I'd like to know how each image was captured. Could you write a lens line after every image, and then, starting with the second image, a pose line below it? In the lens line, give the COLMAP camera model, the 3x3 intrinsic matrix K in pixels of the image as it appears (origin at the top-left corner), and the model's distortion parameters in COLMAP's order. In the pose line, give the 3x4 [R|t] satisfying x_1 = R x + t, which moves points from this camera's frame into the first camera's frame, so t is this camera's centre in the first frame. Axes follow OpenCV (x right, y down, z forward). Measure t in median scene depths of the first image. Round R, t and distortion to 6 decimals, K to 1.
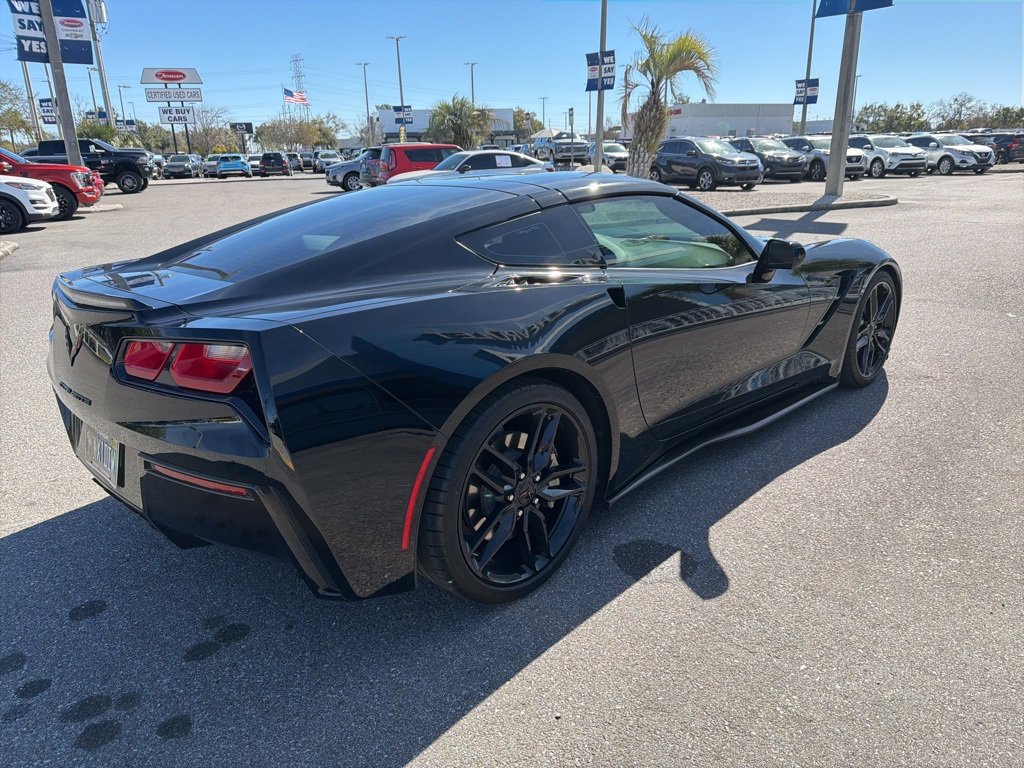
lens RADIAL K [[731.7, 0, 515.9], [0, 731.7, 385.8], [0, 0, 1]] dist [0.017999, -0.020627]
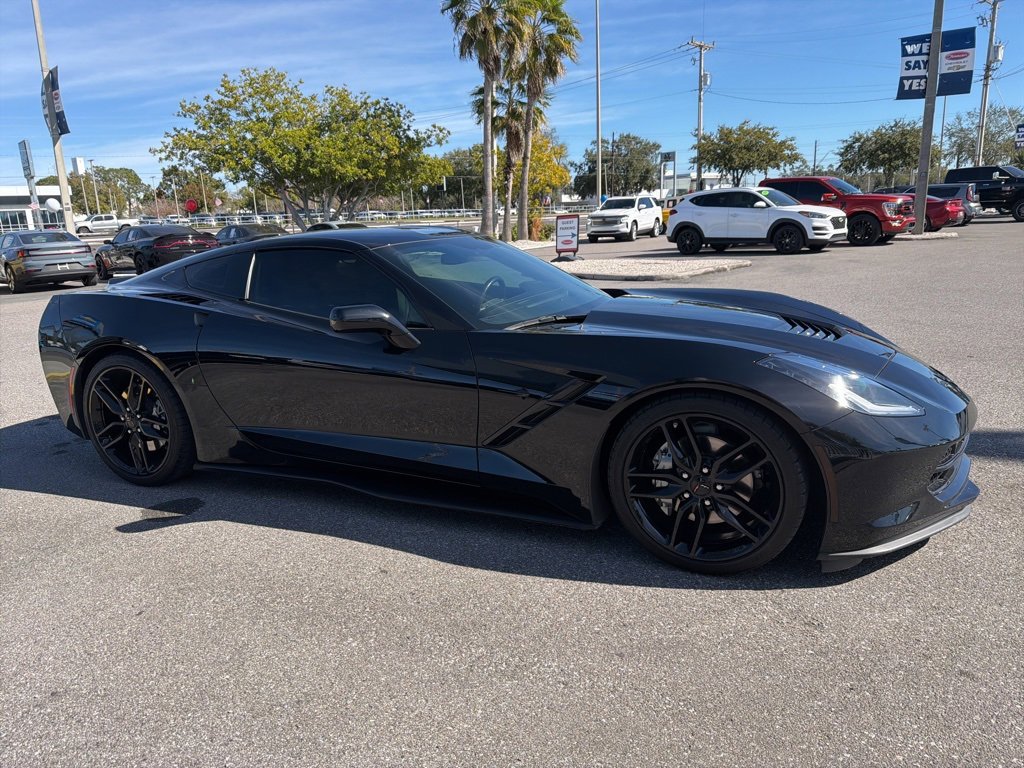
lens RADIAL K [[725.6, 0, 506.7], [0, 725.6, 383.4], [0, 0, 1]] dist [0.060172, -0.082307]
pose [[0.348654, 0.224238, -0.910032, 0.157505], [-0.253304, 0.957369, 0.138855, -0.033039], [0.902373, 0.182102, 0.390591, 0.096706]]
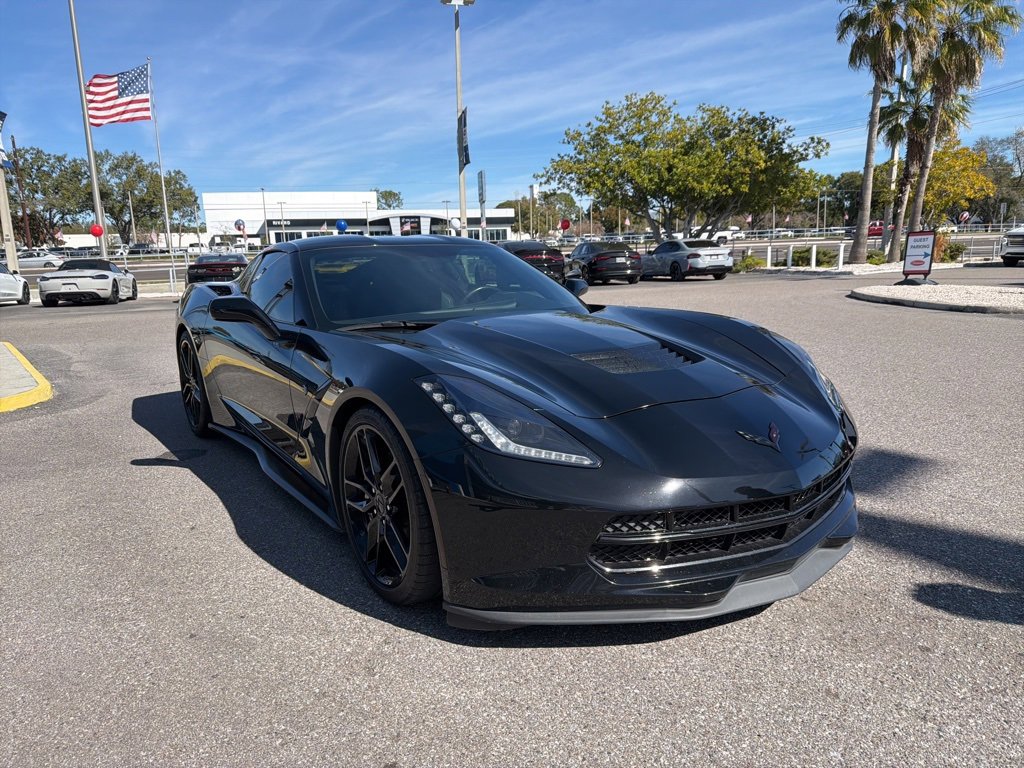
lens RADIAL K [[717.7, 0, 515.0], [0, 717.7, 385.1], [0, 0, 1]] dist [0.140632, -0.229328]
pose [[-0.182870, 0.214855, -0.959373, 0.163088], [-0.266398, 0.928492, 0.258718, -0.055693], [0.946357, 0.302886, -0.112556, 0.184438]]
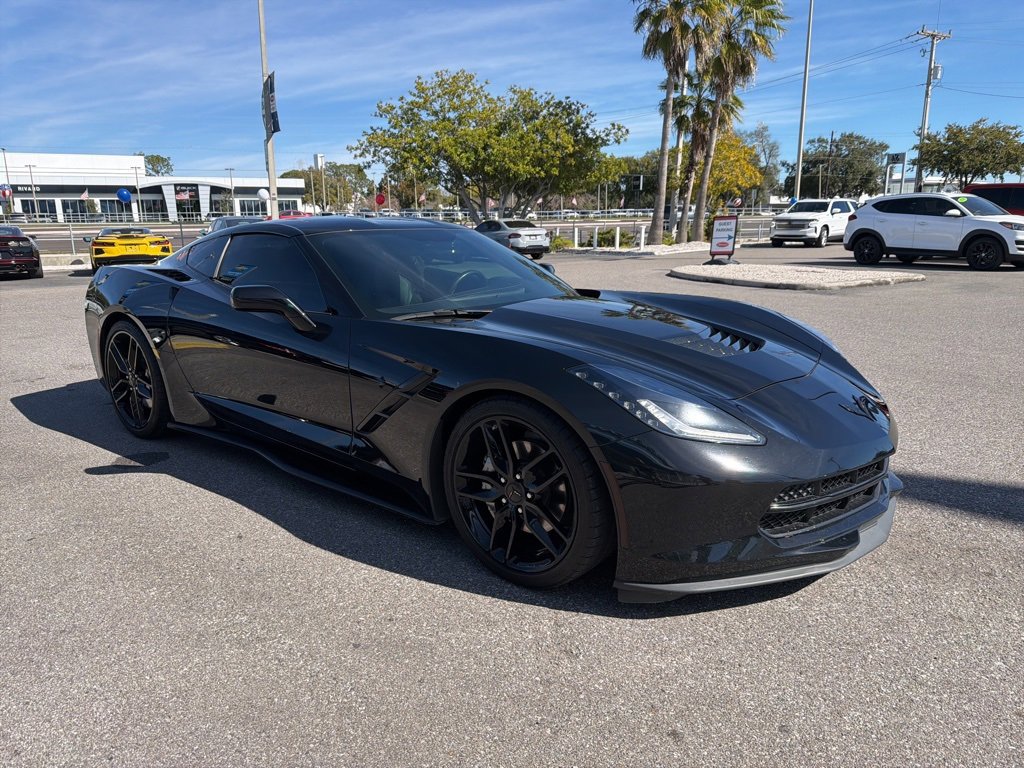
lens RADIAL K [[722.9, 0, 503.0], [0, 722.9, 388.5], [0, 0, 1]] dist [0.062943, -0.084444]
pose [[0.081168, 0.251786, -0.964373, 0.167256], [-0.294270, 0.930487, 0.218171, -0.045537], [0.952269, 0.266078, 0.149619, 0.143007]]
